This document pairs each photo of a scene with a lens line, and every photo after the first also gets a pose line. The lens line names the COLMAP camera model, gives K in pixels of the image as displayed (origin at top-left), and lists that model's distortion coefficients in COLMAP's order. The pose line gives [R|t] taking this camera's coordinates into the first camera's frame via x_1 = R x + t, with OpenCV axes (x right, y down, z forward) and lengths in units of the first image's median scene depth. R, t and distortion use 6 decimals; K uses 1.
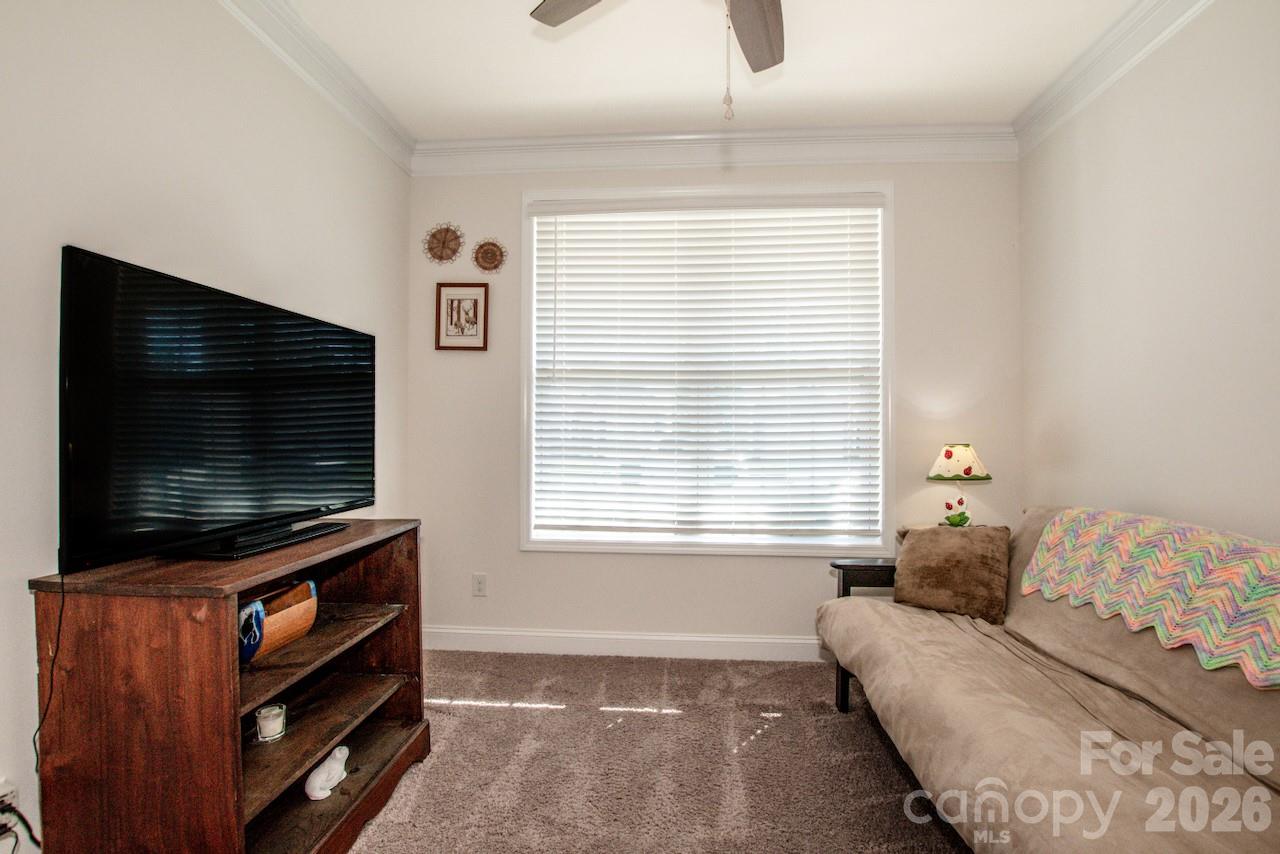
lens RADIAL K [[572.6, 0, 645.0], [0, 572.6, 420.3], [0, 0, 1]] dist [-0.034482, 0.005448]
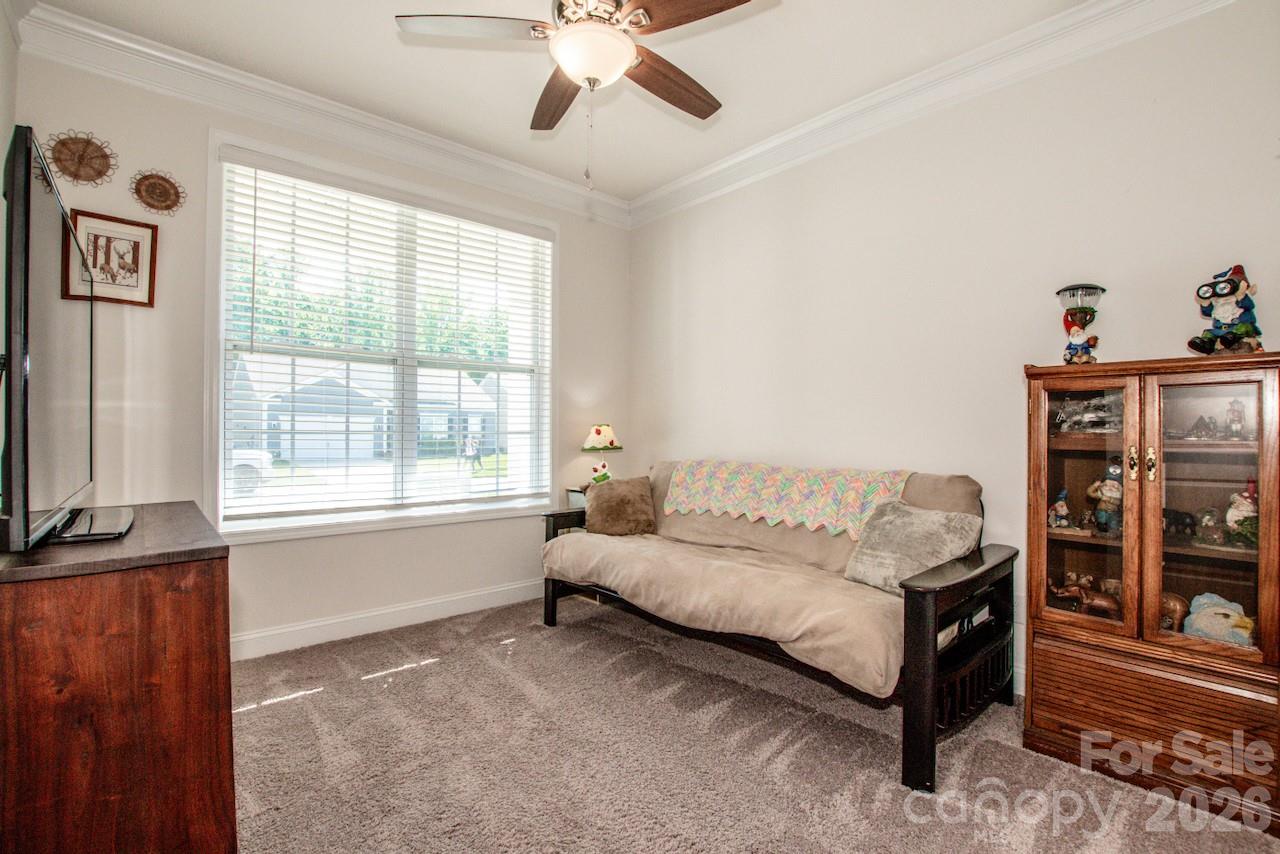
lens RADIAL K [[572.6, 0, 645.0], [0, 572.6, 420.3], [0, 0, 1]] dist [-0.034482, 0.005448]
pose [[0.695458, 0.011152, 0.718480, -0.445732], [-0.011586, 0.999924, -0.004306, 0.040688], [-0.718473, -0.005329, 0.695534, -0.067645]]
